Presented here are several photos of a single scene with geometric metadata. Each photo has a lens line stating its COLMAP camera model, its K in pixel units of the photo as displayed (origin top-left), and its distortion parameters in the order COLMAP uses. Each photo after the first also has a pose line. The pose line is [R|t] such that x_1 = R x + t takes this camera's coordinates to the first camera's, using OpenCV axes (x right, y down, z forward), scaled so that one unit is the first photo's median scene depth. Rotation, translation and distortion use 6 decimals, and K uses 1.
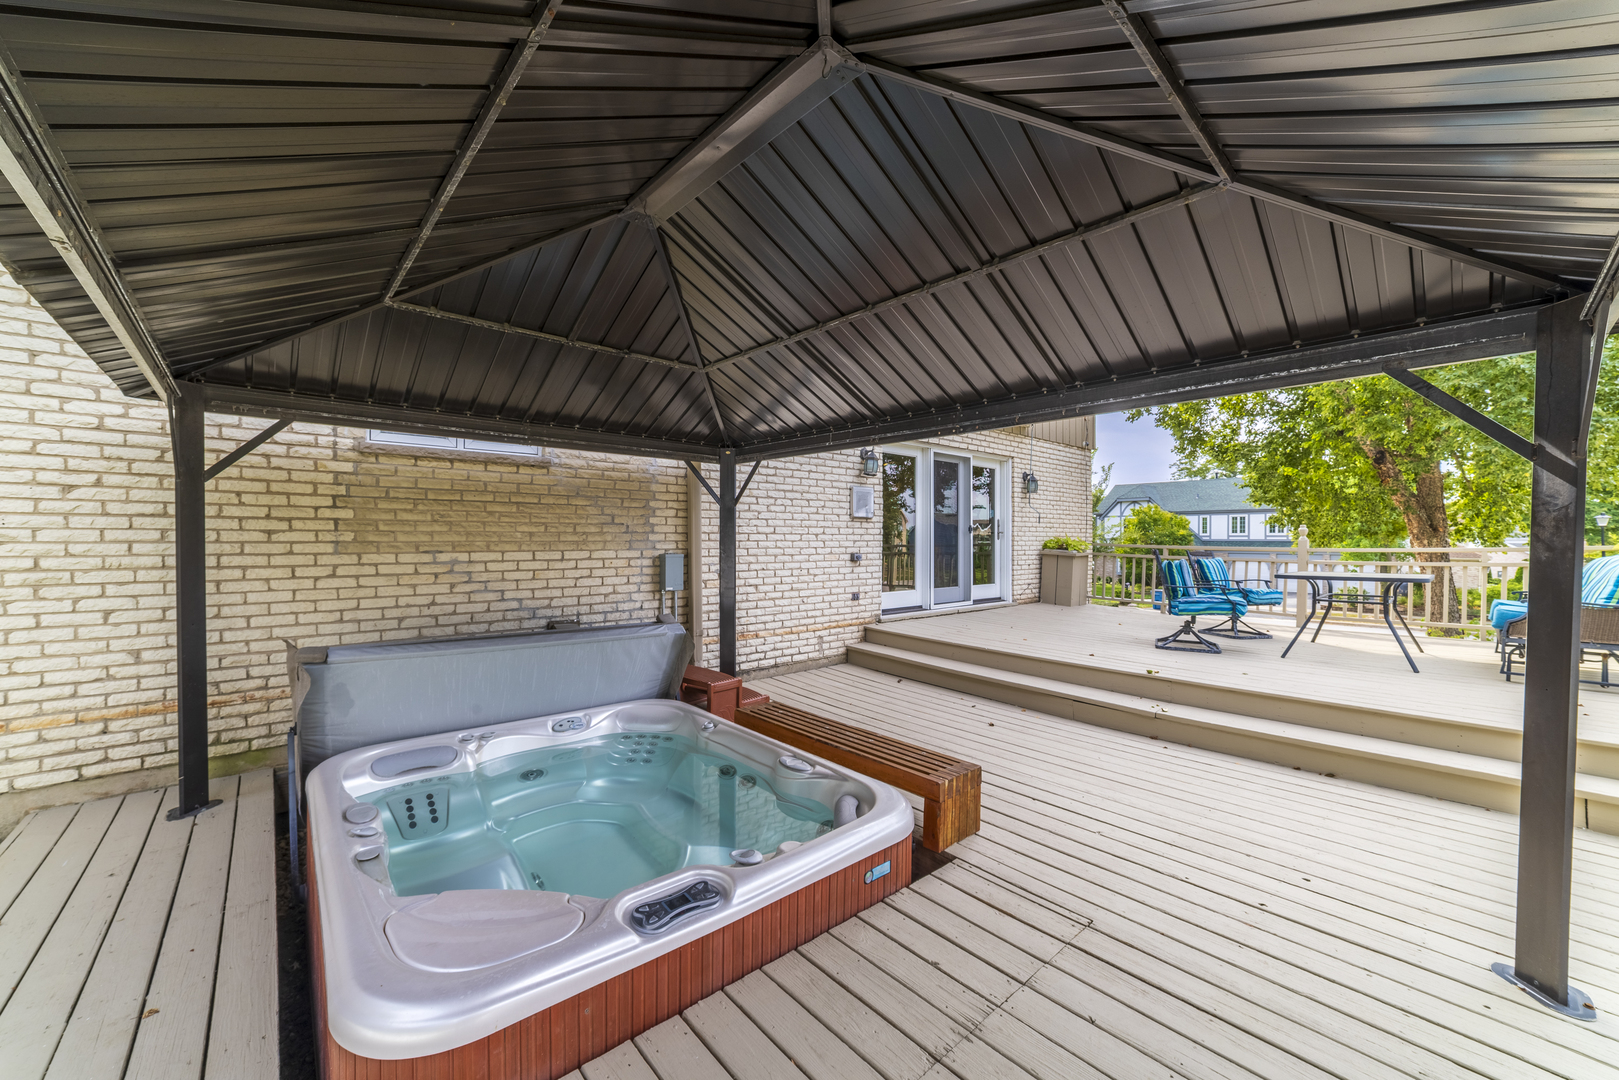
lens RADIAL K [[611.3, 0, 807.7], [0, 611.3, 543.7], [0, 0, 1]] dist [-0.021675, 0.007819]
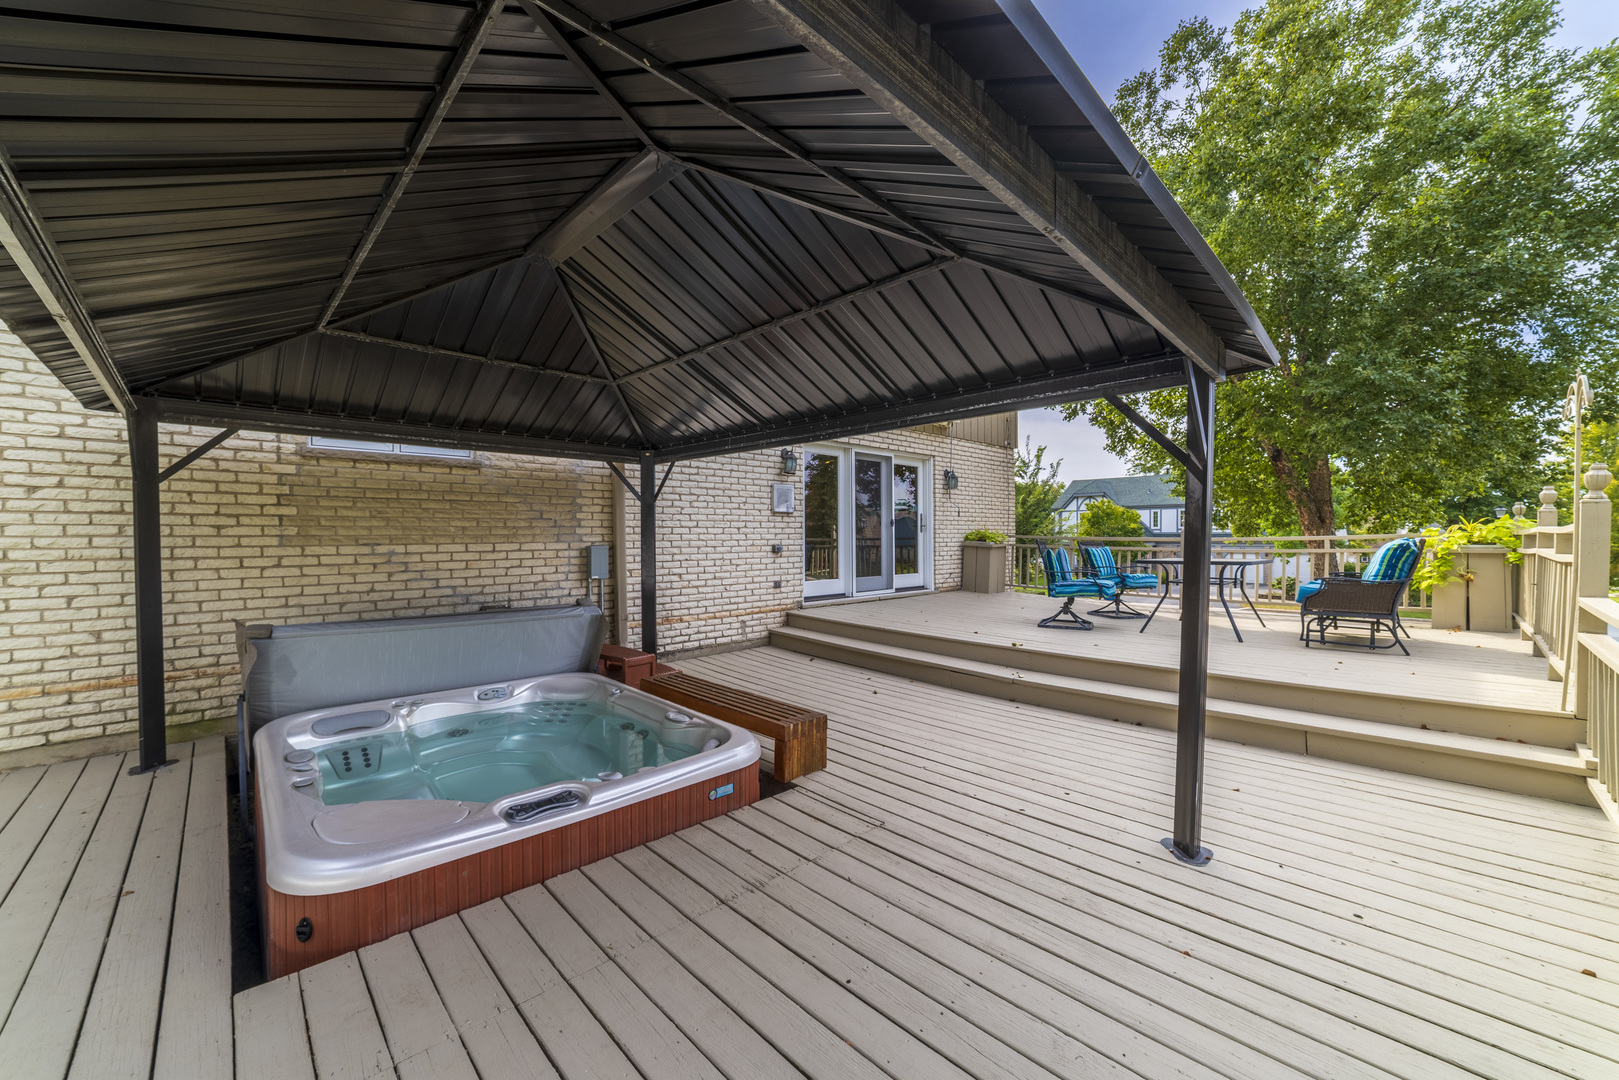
lens RADIAL K [[611.2, 0, 807.6], [0, 611.2, 543.5], [0, 0, 1]] dist [-0.019975, 0.007814]
pose [[0.998997, -0.007119, 0.044211, 0.145399], [0.006847, 0.999957, 0.006294, 0.010748], [-0.044254, -0.005985, 0.999002, -0.162653]]
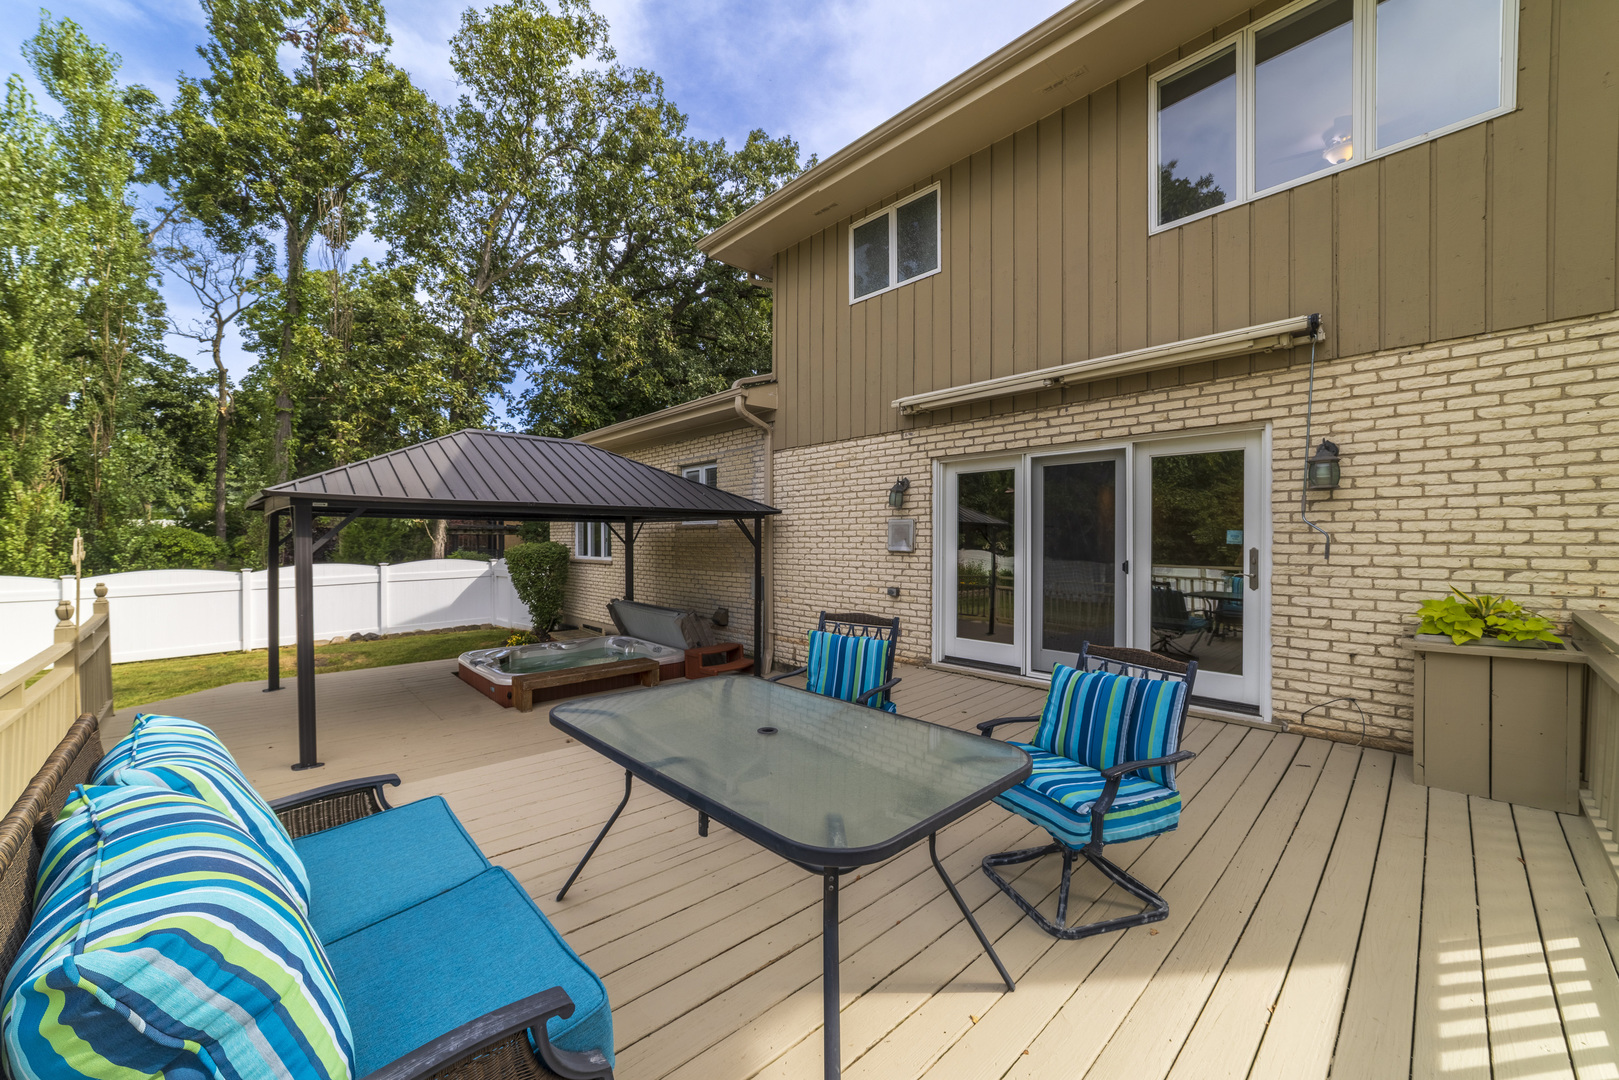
lens RADIAL K [[611.3, 0, 807.7], [0, 611.3, 543.7], [0, 0, 1]] dist [-0.021675, 0.007819]
pose [[0.038243, 0.002281, -0.999266, 1.810019], [-0.007863, 0.999967, 0.001981, -0.096466], [0.999238, 0.007781, 0.038260, 1.412738]]
